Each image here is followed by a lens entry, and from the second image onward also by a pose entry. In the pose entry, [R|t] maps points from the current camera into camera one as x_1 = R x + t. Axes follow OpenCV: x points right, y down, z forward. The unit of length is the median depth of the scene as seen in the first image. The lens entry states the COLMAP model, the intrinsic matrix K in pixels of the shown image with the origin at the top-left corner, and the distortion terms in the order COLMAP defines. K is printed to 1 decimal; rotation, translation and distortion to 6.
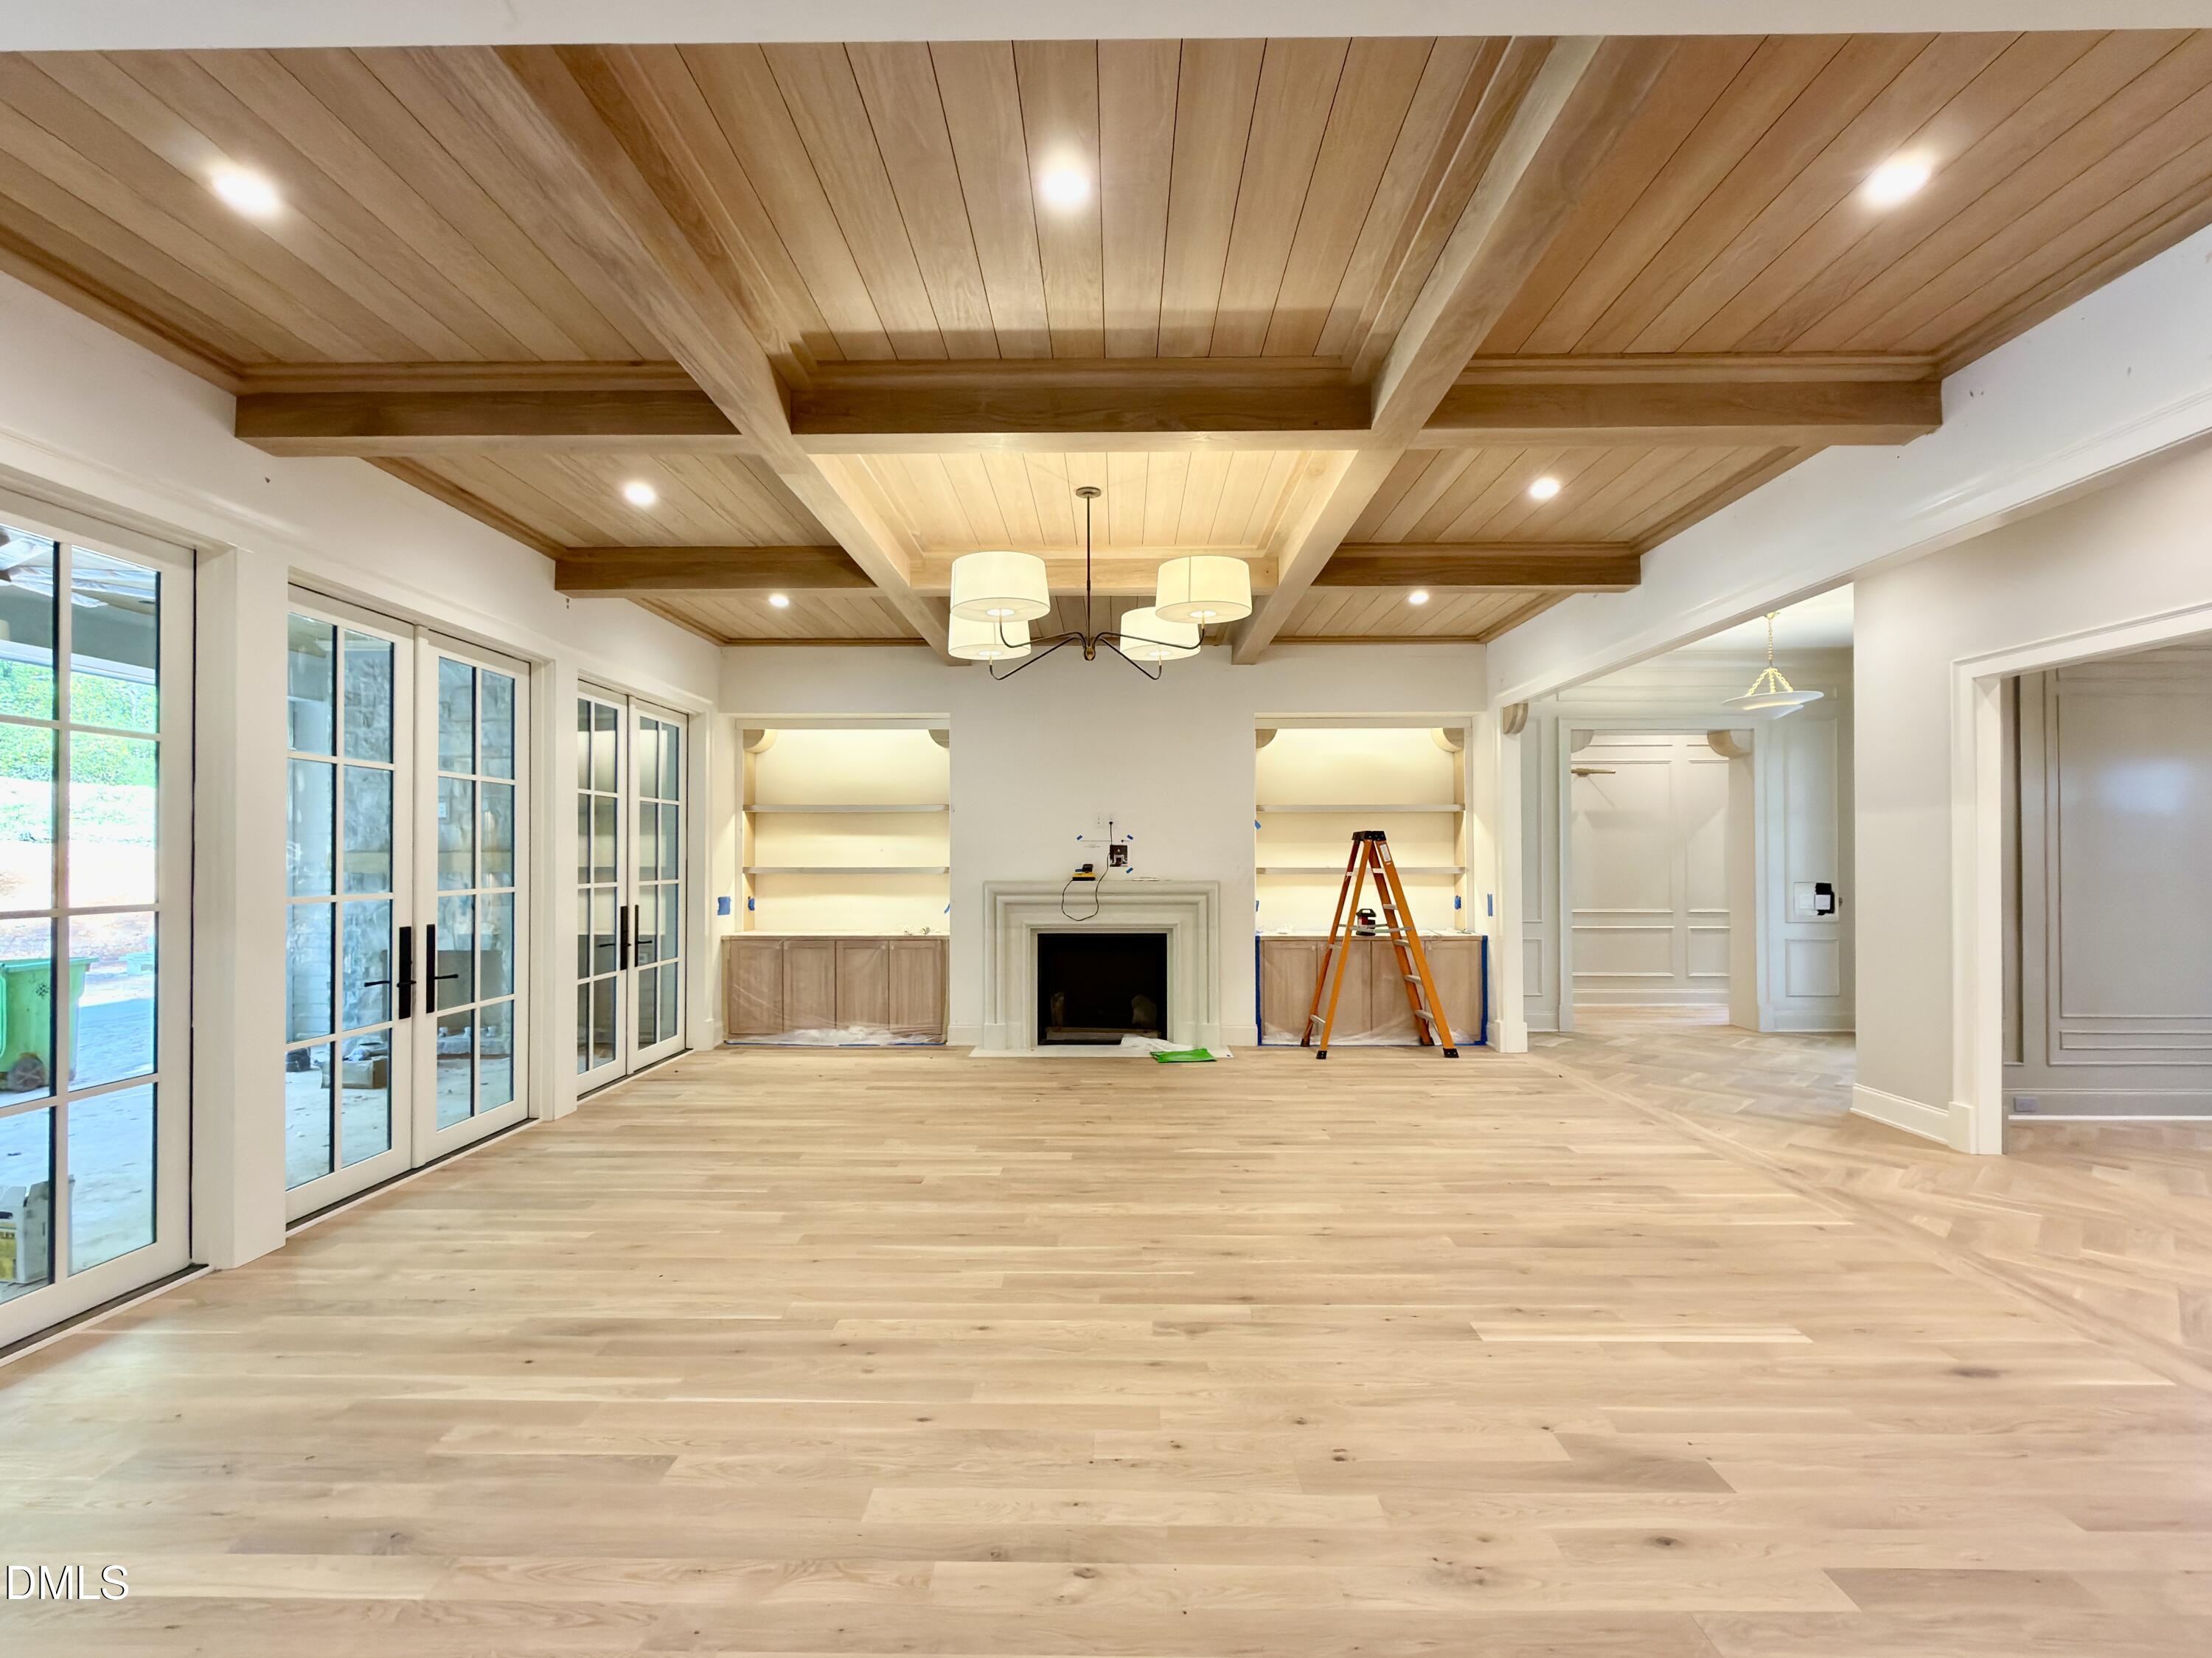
lens RADIAL K [[1002.8, 0, 1103.3], [0, 1002.8, 854.5], [0, 0, 1]] dist [0.001779, -0.000130]
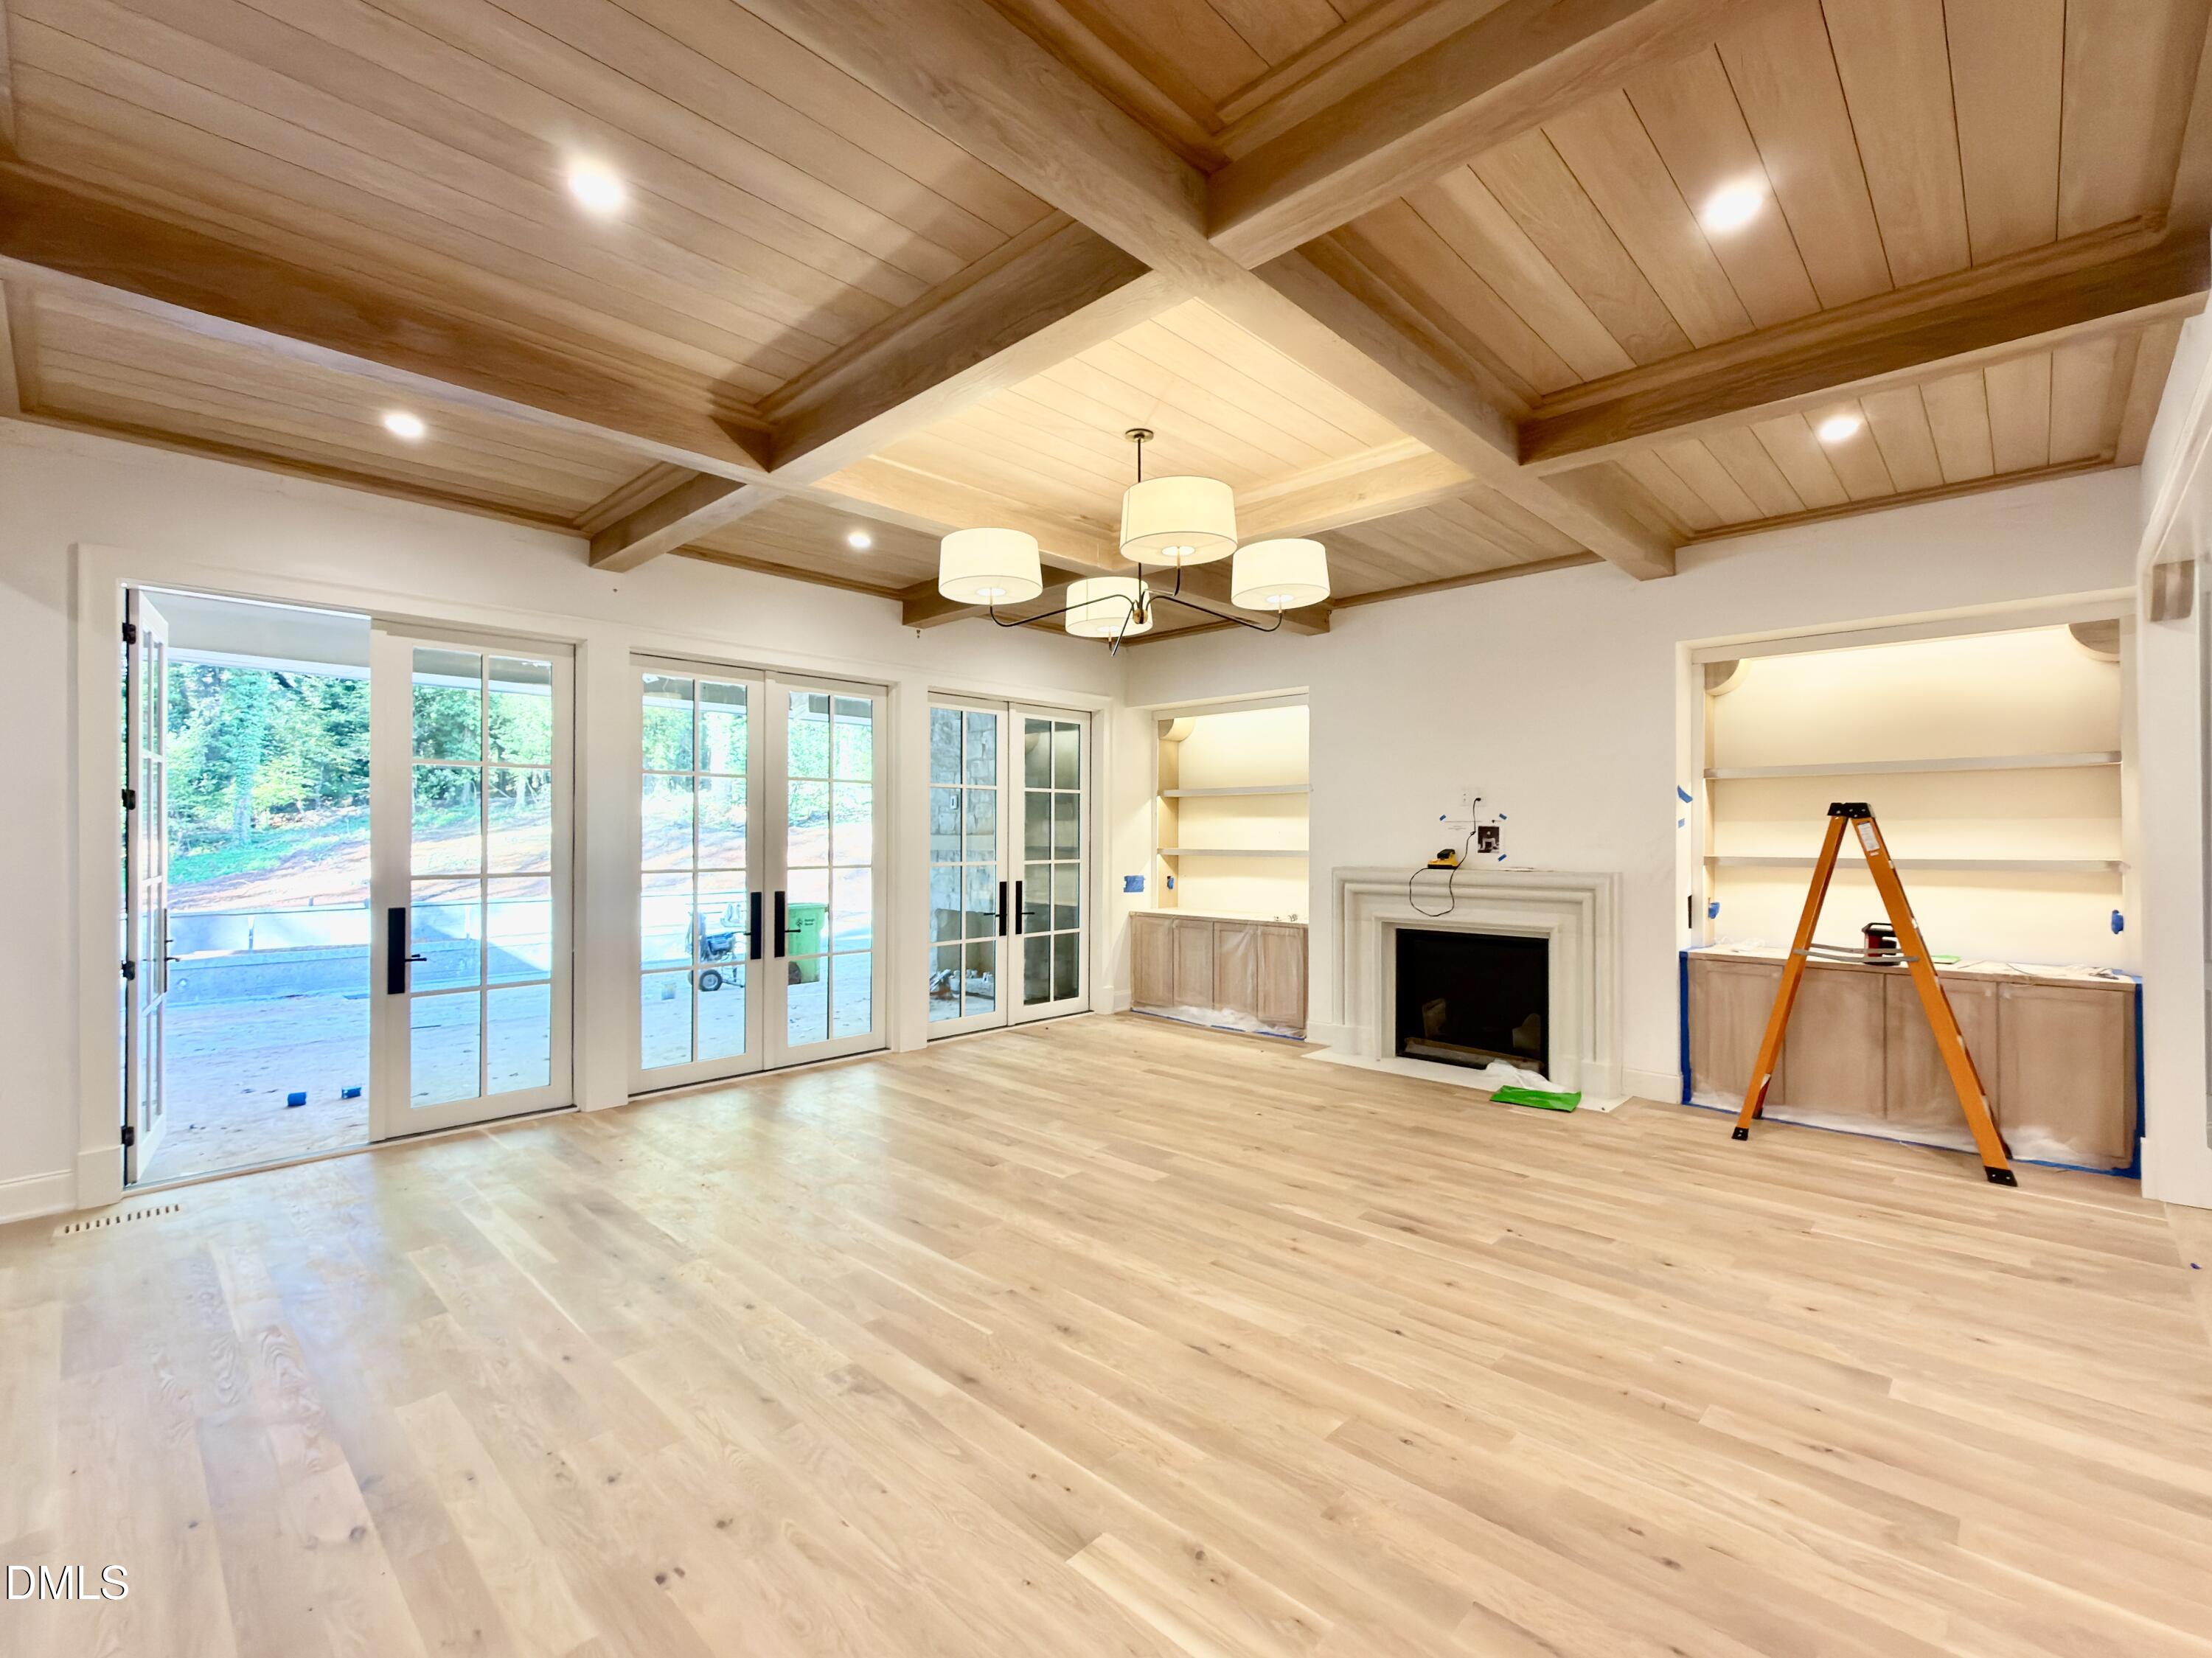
lens RADIAL K [[979.2, 0, 1106.0], [0, 979.2, 829.0], [0, 0, 1]] dist [0.000071, -0.000280]
pose [[0.733696, -0.003120, -0.679471, 0.409932], [0.001444, 0.999994, -0.003034, -0.006656], [0.679476, 0.001245, 0.733696, 0.253111]]
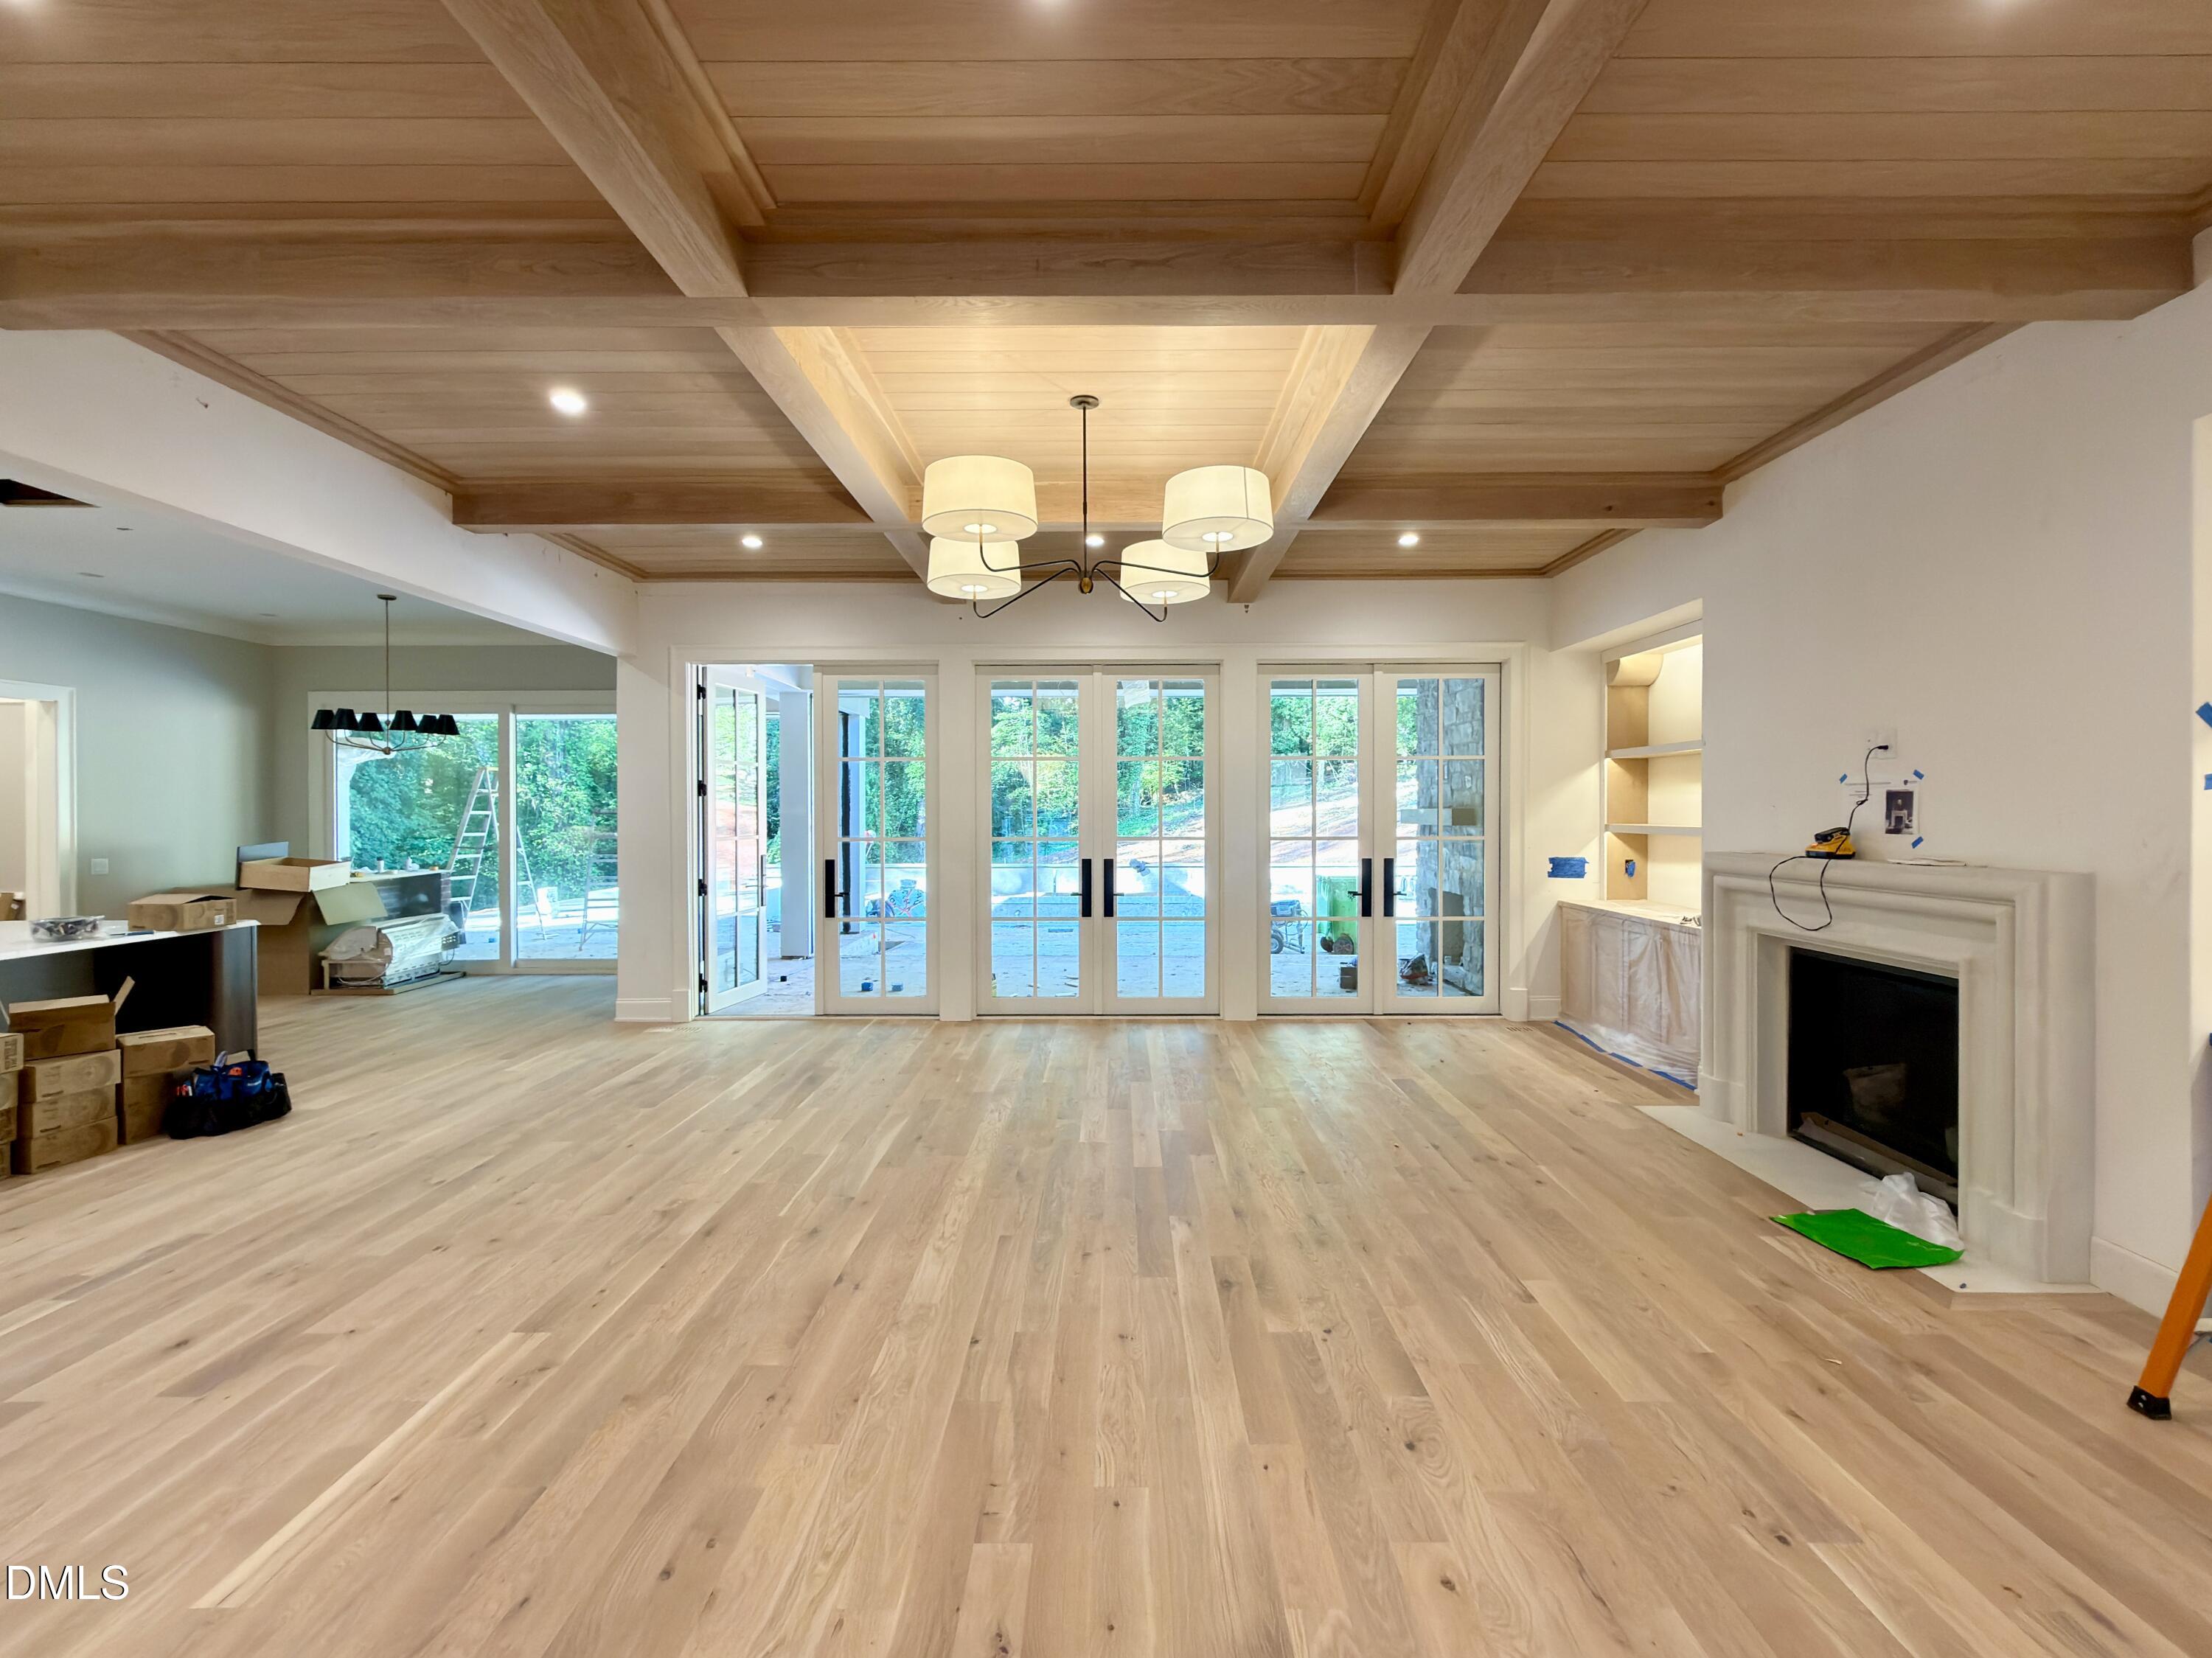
lens RADIAL K [[1001.0, 0, 1113.2], [0, 1001.0, 815.0], [0, 0, 1]] dist [0.000750, -0.000068]
pose [[0.012084, 0.005606, -0.999911, 0.637784], [0.005977, 0.999966, 0.005679, -0.003289], [0.999909, -0.006045, 0.012051, 0.749680]]
